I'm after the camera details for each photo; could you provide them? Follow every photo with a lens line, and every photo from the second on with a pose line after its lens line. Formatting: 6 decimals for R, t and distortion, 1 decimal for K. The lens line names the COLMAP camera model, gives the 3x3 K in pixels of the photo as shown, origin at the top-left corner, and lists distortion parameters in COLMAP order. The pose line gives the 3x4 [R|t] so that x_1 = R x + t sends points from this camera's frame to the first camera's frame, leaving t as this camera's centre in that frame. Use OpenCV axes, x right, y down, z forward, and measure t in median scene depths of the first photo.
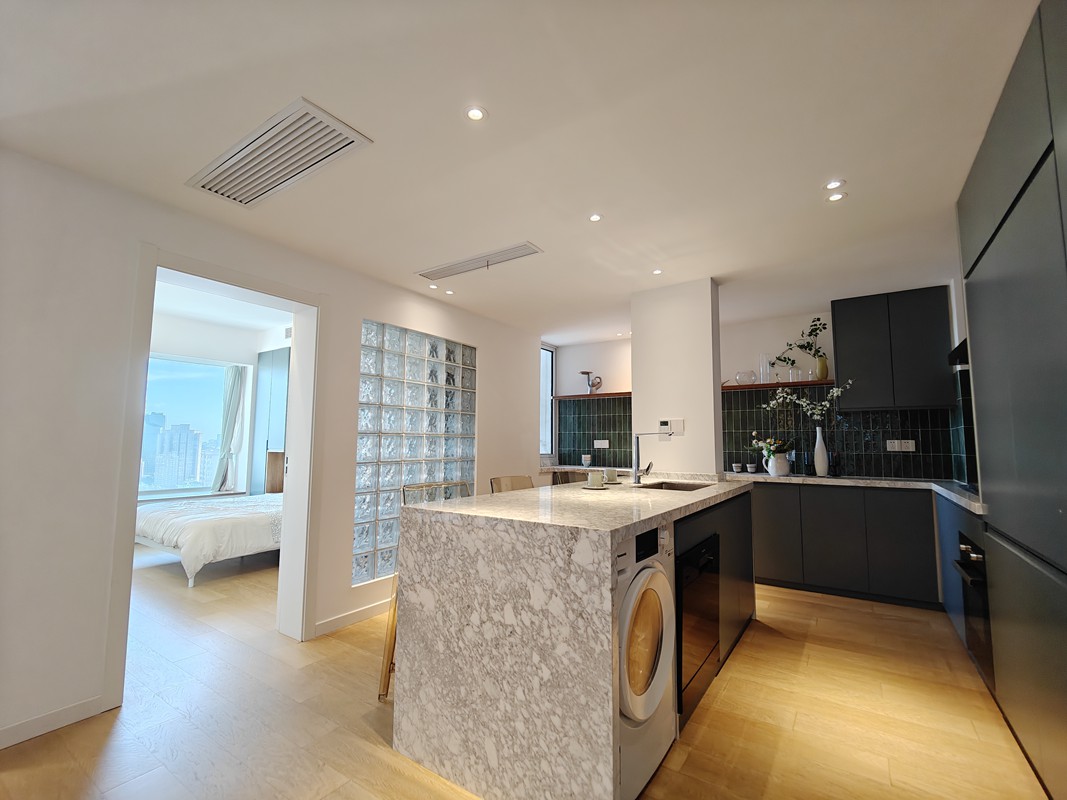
lens RADIAL K [[472.6, 0, 532.3], [0, 472.6, 396.1], [0, 0, 1]] dist [0.001527, -0.000052]
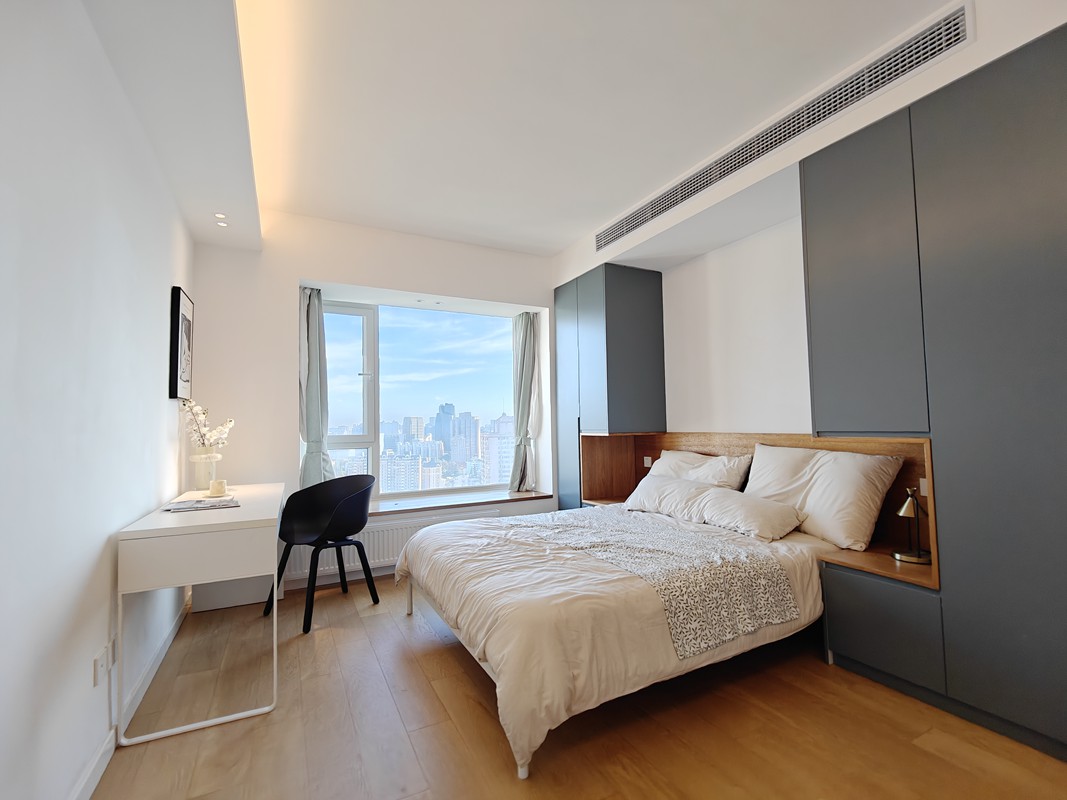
lens RADIAL K [[472.6, 0, 533.2], [0, 472.6, 403.9], [0, 0, 1]] dist [0.001527, -0.000052]
pose [[0.879488, -0.037581, -0.474435, -0.300642], [0.063835, 0.997185, 0.039345, 0.044202], [0.471621, -0.064889, 0.879411, 0.395422]]
